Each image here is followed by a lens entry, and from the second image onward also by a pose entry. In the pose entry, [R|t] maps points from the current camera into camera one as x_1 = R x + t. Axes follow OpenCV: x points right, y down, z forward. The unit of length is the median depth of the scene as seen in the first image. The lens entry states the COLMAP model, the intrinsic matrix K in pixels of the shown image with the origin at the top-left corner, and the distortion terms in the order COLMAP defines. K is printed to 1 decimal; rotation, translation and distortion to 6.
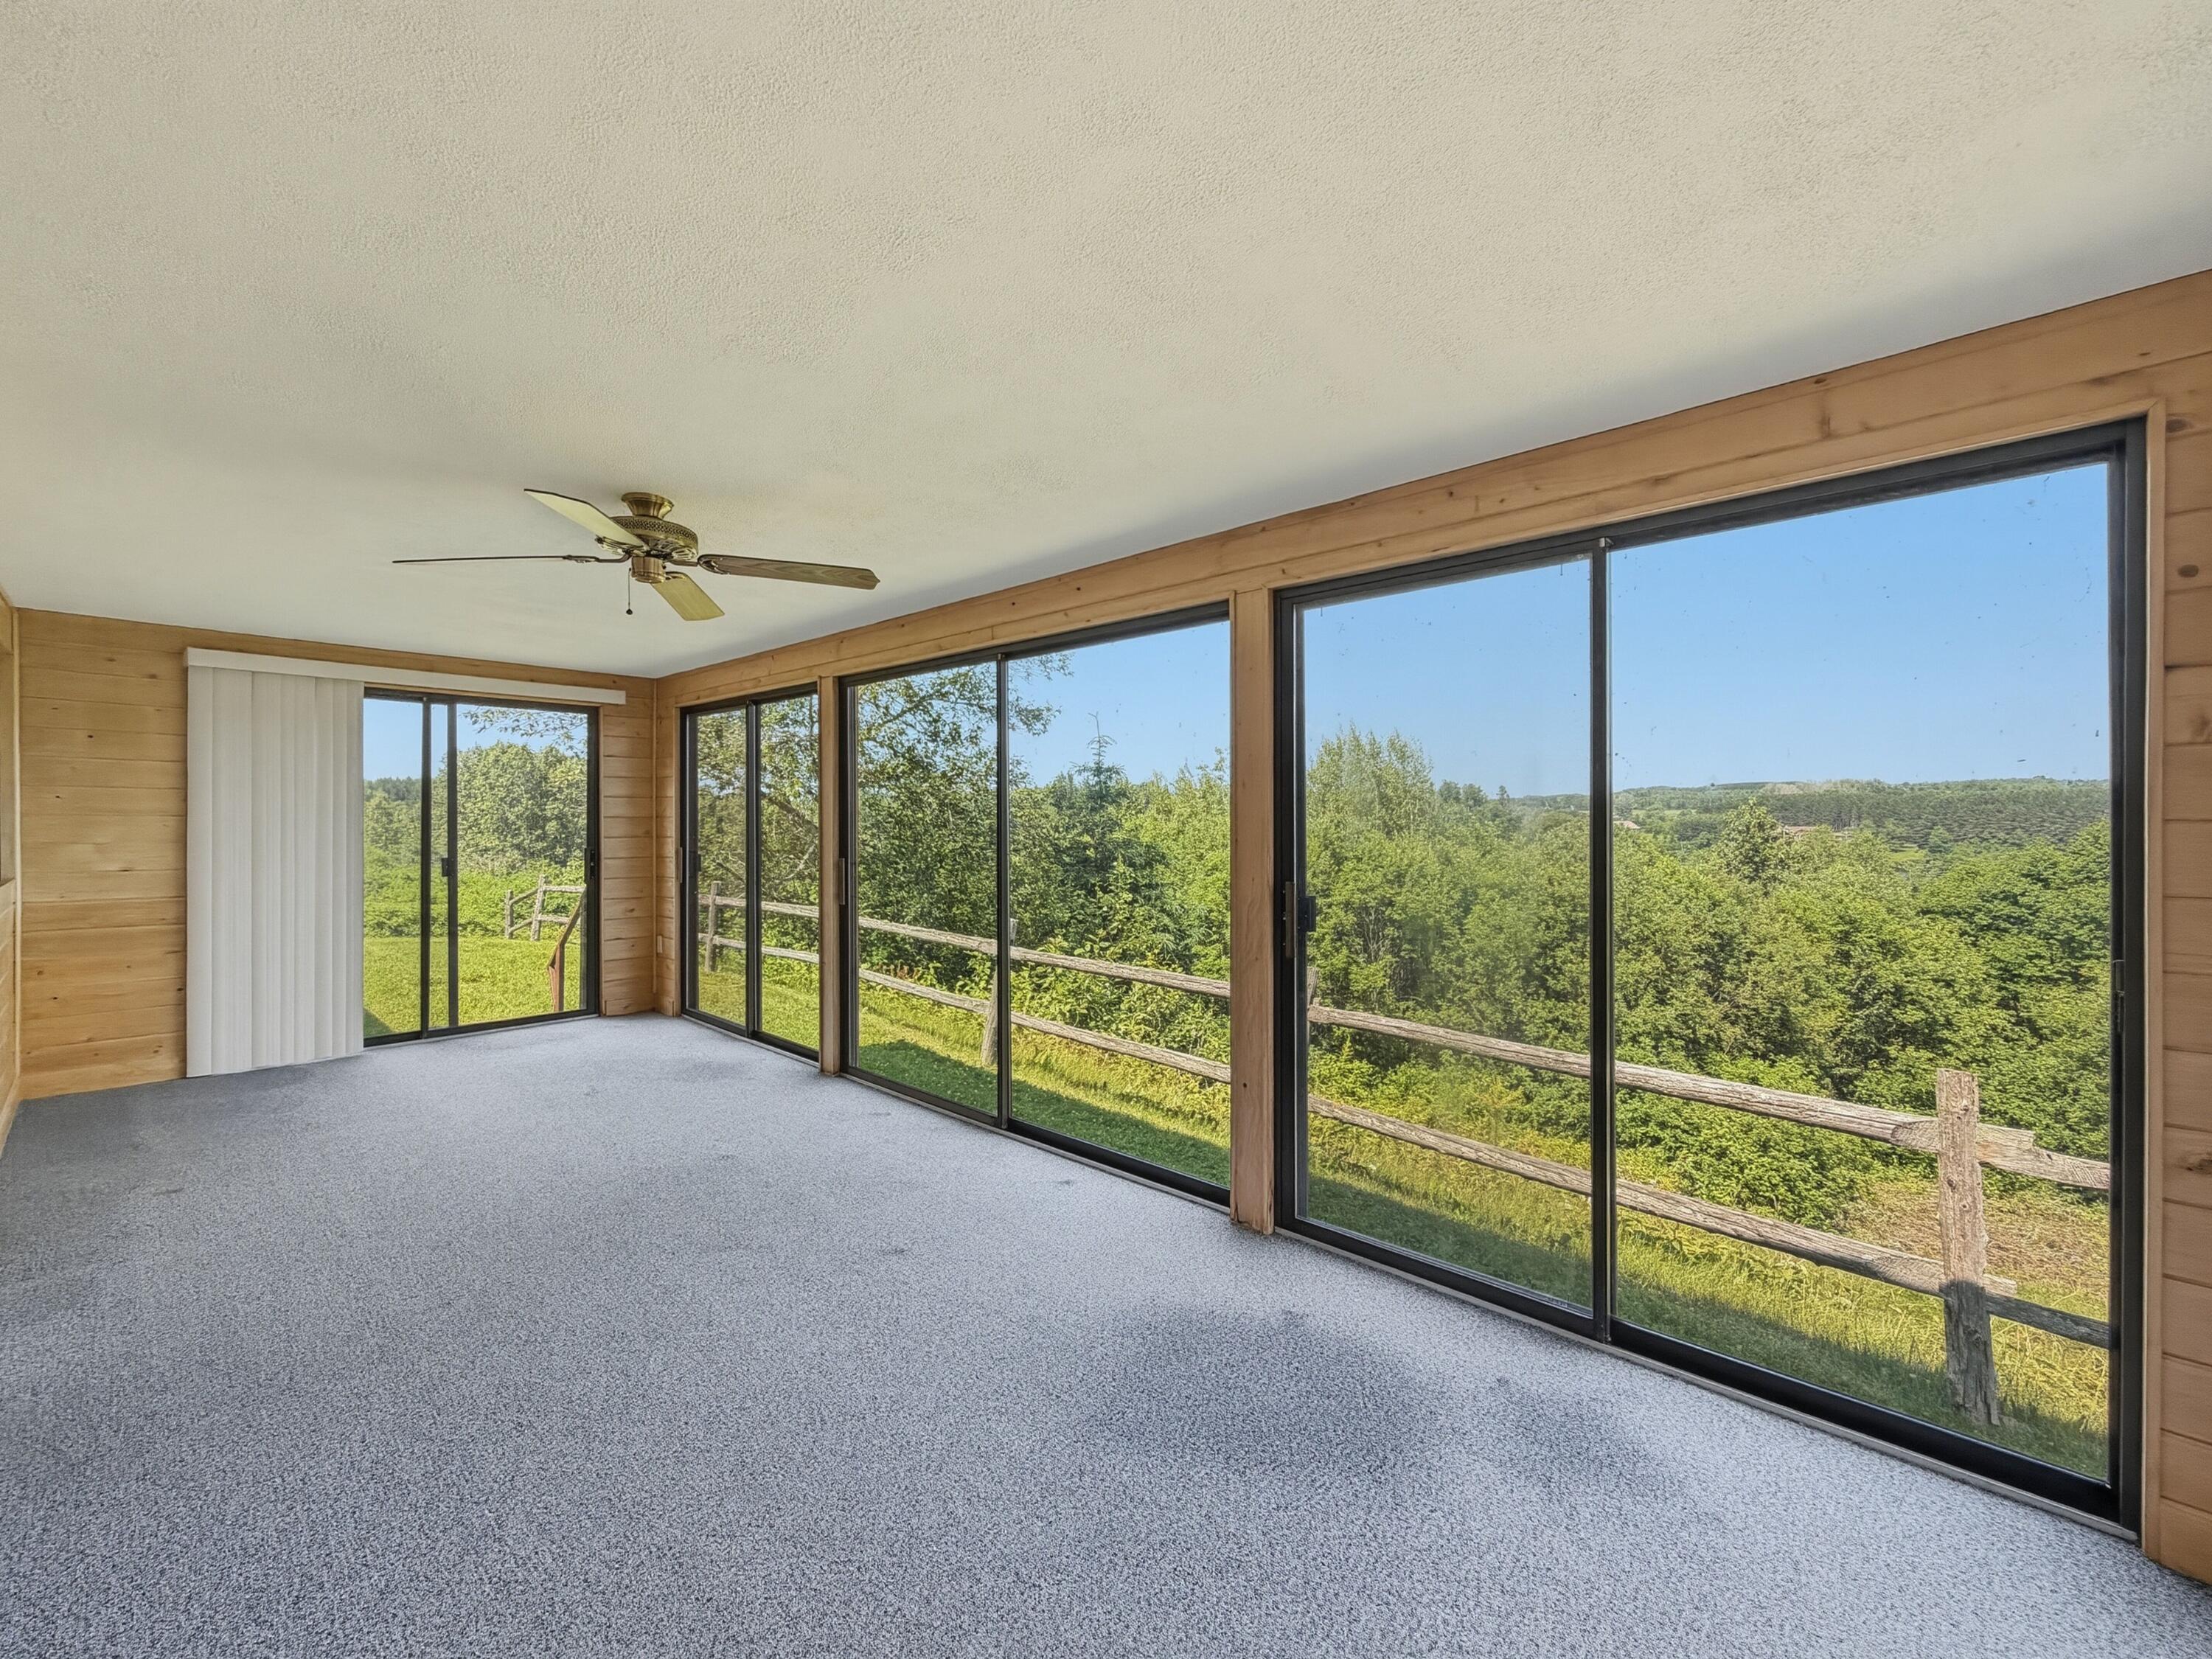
lens RADIAL K [[887.6, 0, 1106.0], [0, 887.6, 829.5], [0, 0, 1]] dist [0.001427, 0.000394]
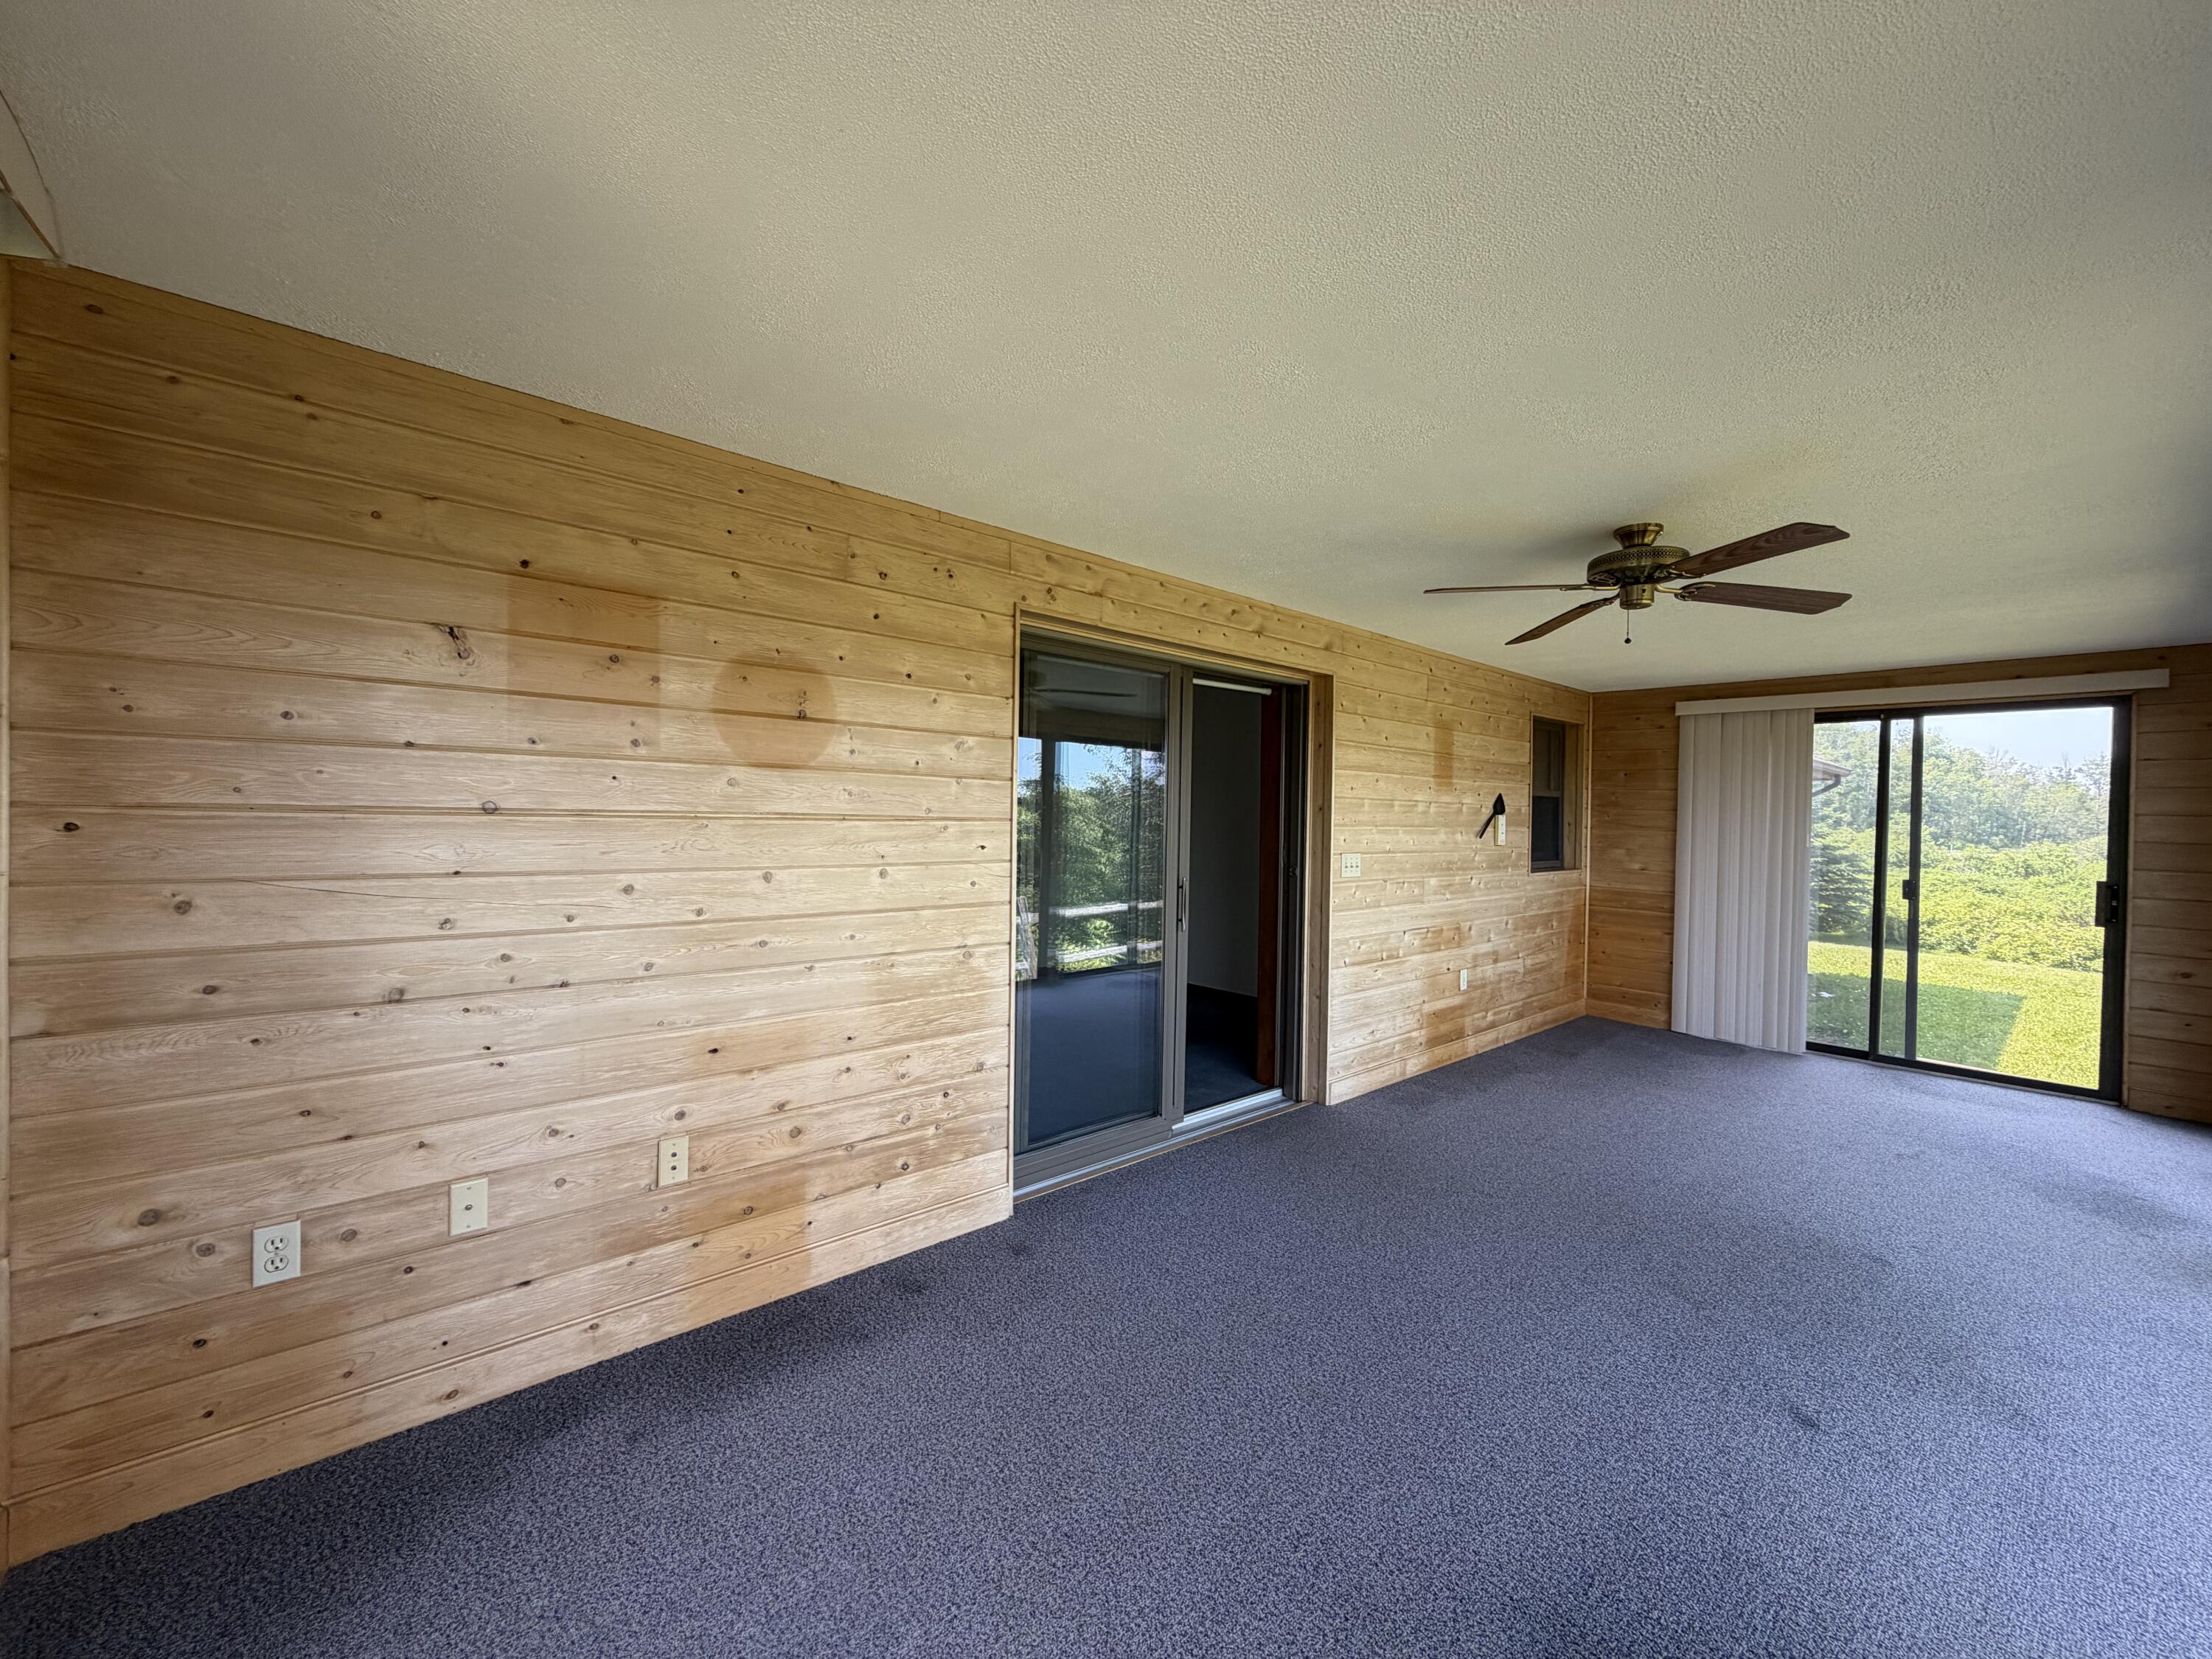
lens RADIAL K [[880.2, 0, 1106.0], [0, 880.2, 829.5], [0, 0, 1]] dist [-0.000449, 0.000085]
pose [[-0.084189, 0.011076, -0.996388, 0.313831], [-0.032814, 0.999365, 0.013881, -0.007524], [0.995909, 0.033864, -0.083772, 0.262504]]
